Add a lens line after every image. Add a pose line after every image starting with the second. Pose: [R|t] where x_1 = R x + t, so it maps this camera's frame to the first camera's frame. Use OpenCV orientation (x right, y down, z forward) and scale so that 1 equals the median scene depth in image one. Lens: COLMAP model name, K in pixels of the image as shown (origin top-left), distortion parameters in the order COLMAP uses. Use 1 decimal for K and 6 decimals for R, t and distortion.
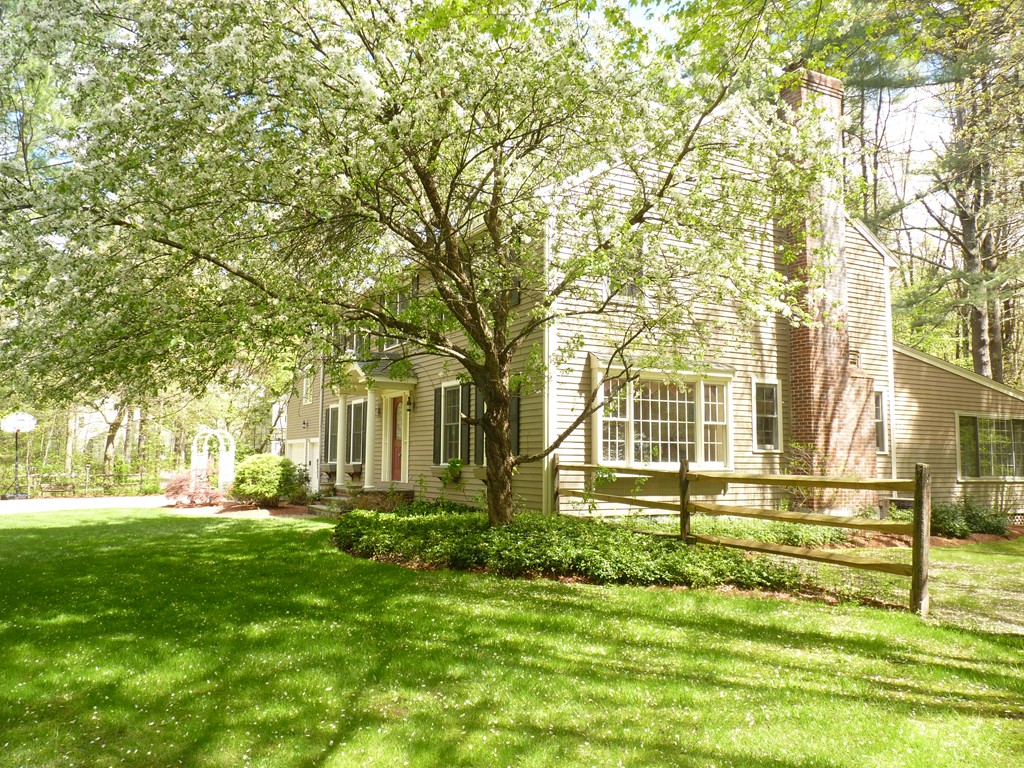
lens RADIAL K [[806.8, 0, 510.3], [0, 806.8, 383.4], [0, 0, 1]] dist [-0.030246, 0.000126]
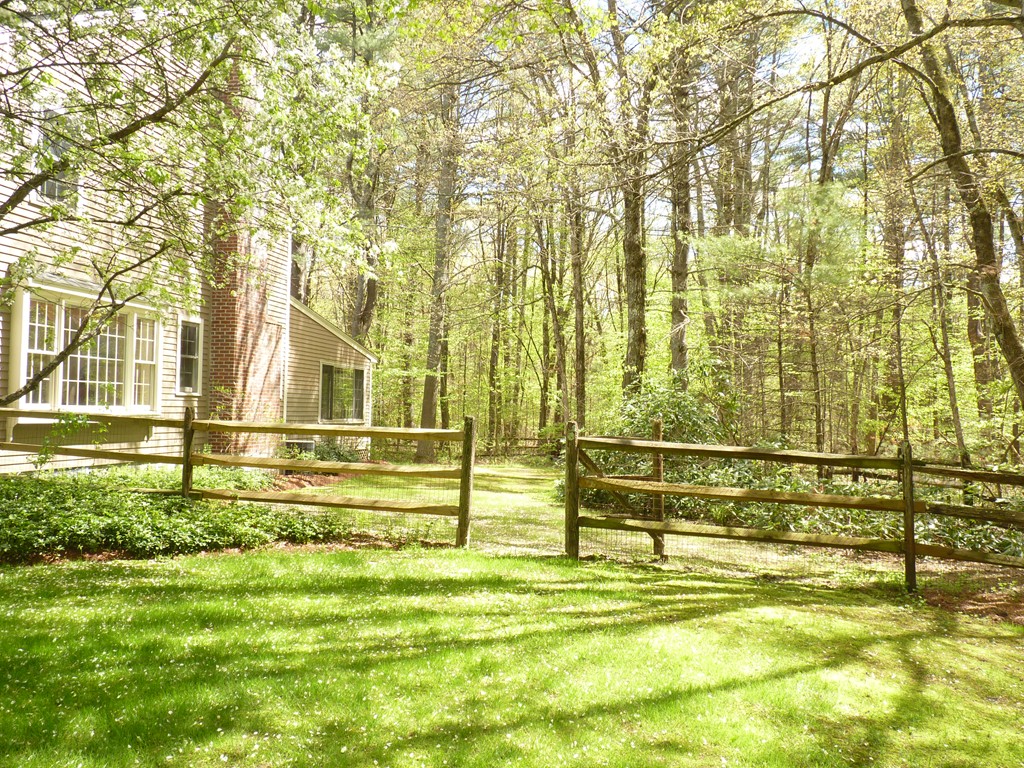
lens RADIAL K [[806.8, 0, 510.9], [0, 806.8, 384.1], [0, 0, 1]] dist [-0.030246, 0.000126]
pose [[0.649967, 0.030691, 0.759343, -0.160083], [-0.090220, 0.995234, 0.037000, 0.004316], [-0.754588, -0.092557, 0.649638, 0.115873]]
